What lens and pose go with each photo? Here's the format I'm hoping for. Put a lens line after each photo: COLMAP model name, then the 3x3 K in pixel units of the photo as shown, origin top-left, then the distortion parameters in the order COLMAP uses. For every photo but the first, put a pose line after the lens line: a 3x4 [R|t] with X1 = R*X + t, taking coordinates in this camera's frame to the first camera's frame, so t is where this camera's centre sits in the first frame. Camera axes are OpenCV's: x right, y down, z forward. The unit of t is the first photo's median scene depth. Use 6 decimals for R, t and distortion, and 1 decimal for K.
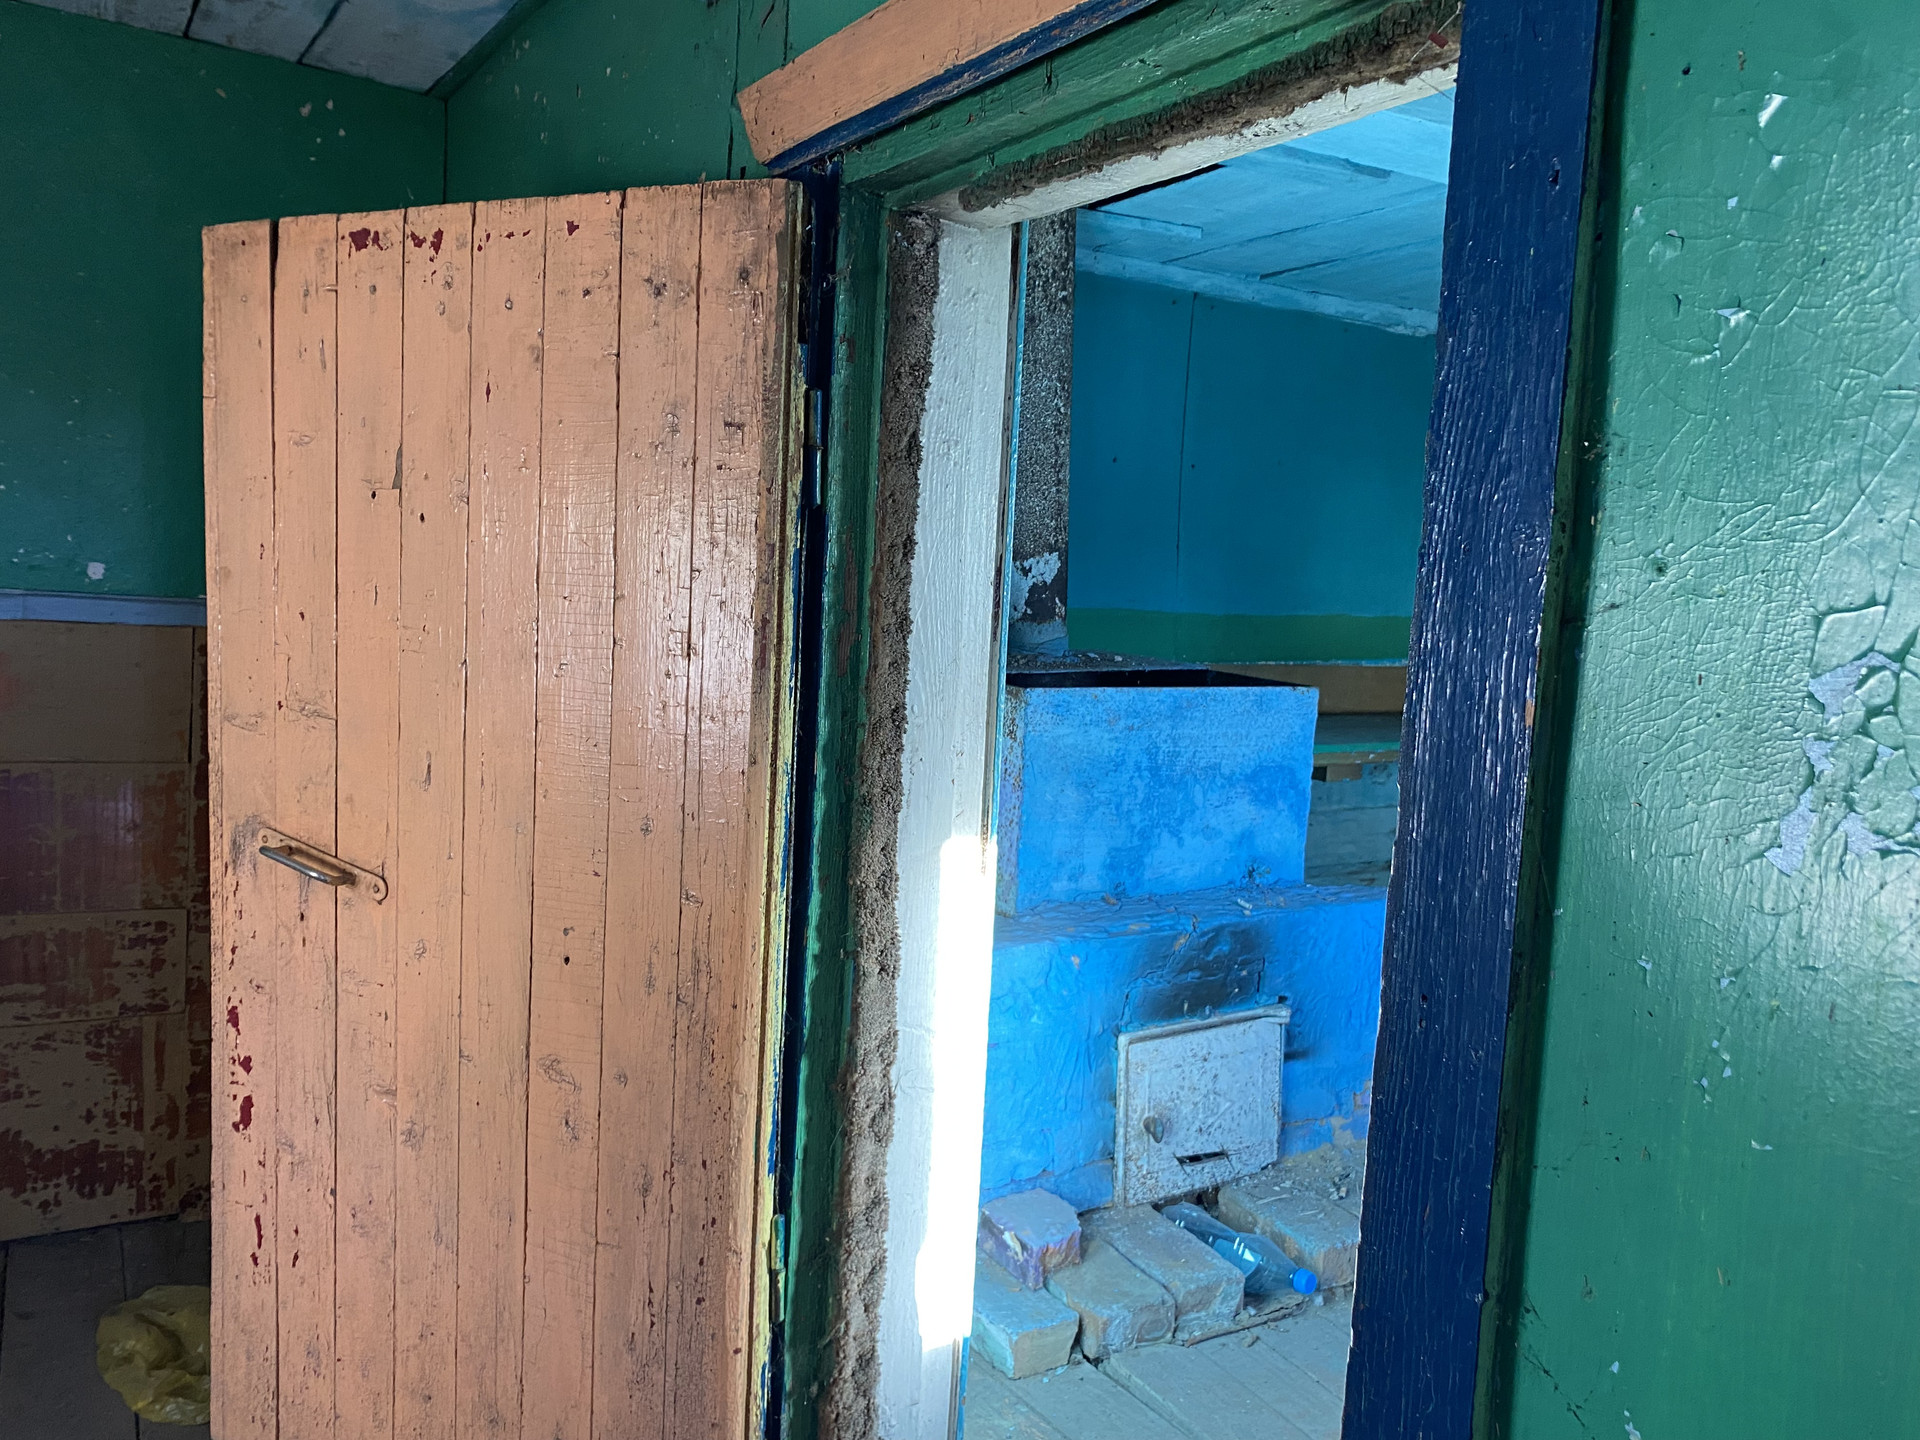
lens RADIAL K [[1460.3, 0, 954.3], [0, 1460.3, 708.0], [0, 0, 1]] dist [0.092226, -0.105637]
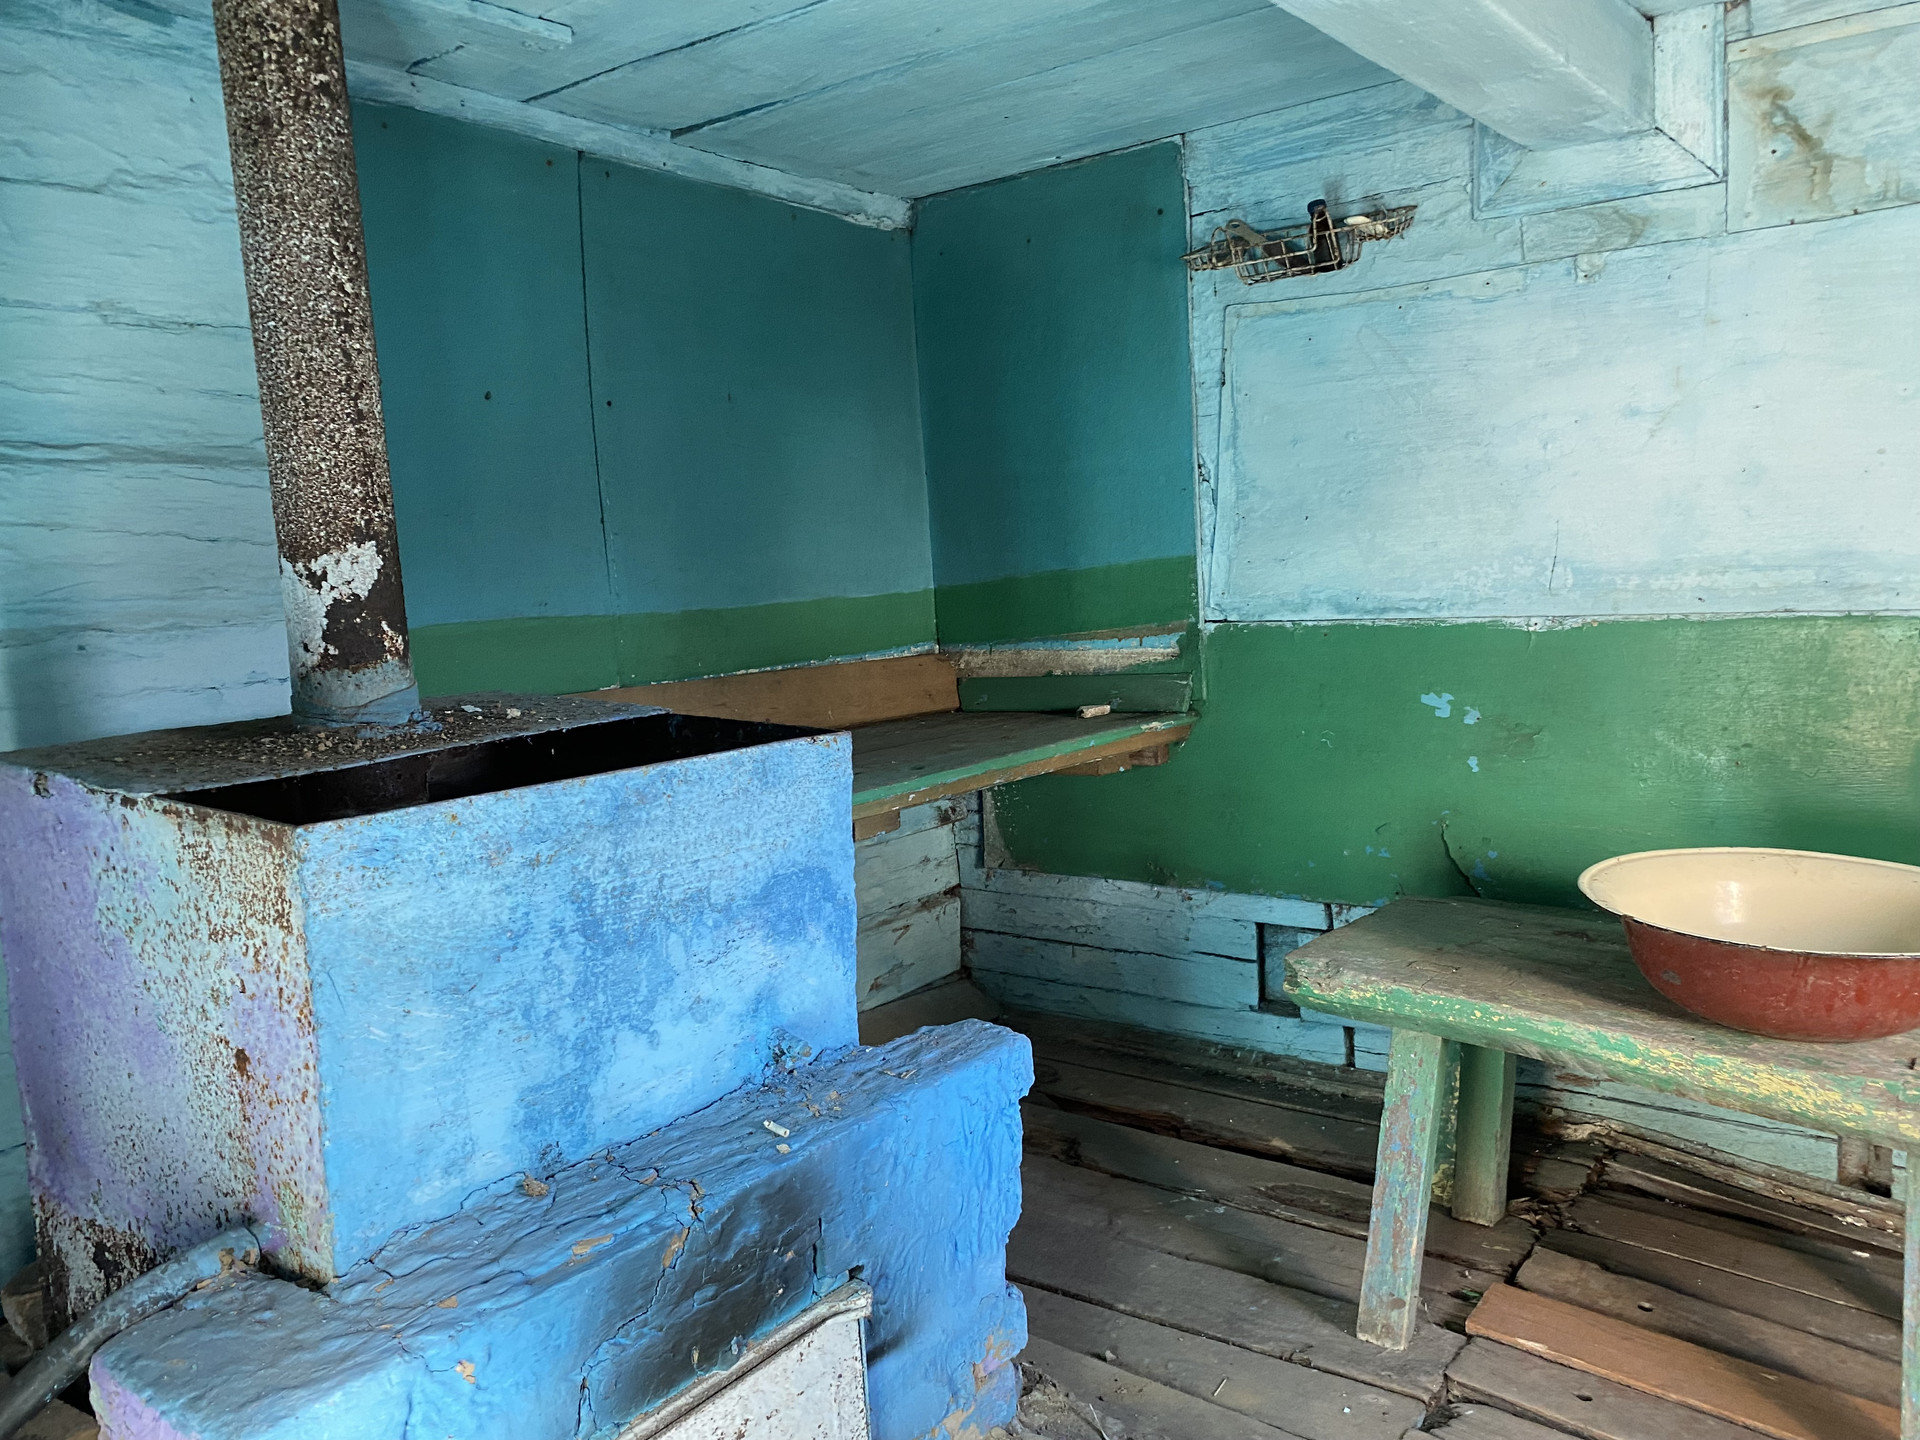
lens RADIAL K [[1460.3, 0, 954.3], [0, 1460.3, 708.0], [0, 0, 1]] dist [0.092226, -0.105637]
pose [[0.929329, -0.117020, 0.350219, 0.077938], [0.110541, 0.993125, 0.038511, -0.043704], [-0.352318, 0.002924, 0.935876, 0.425324]]
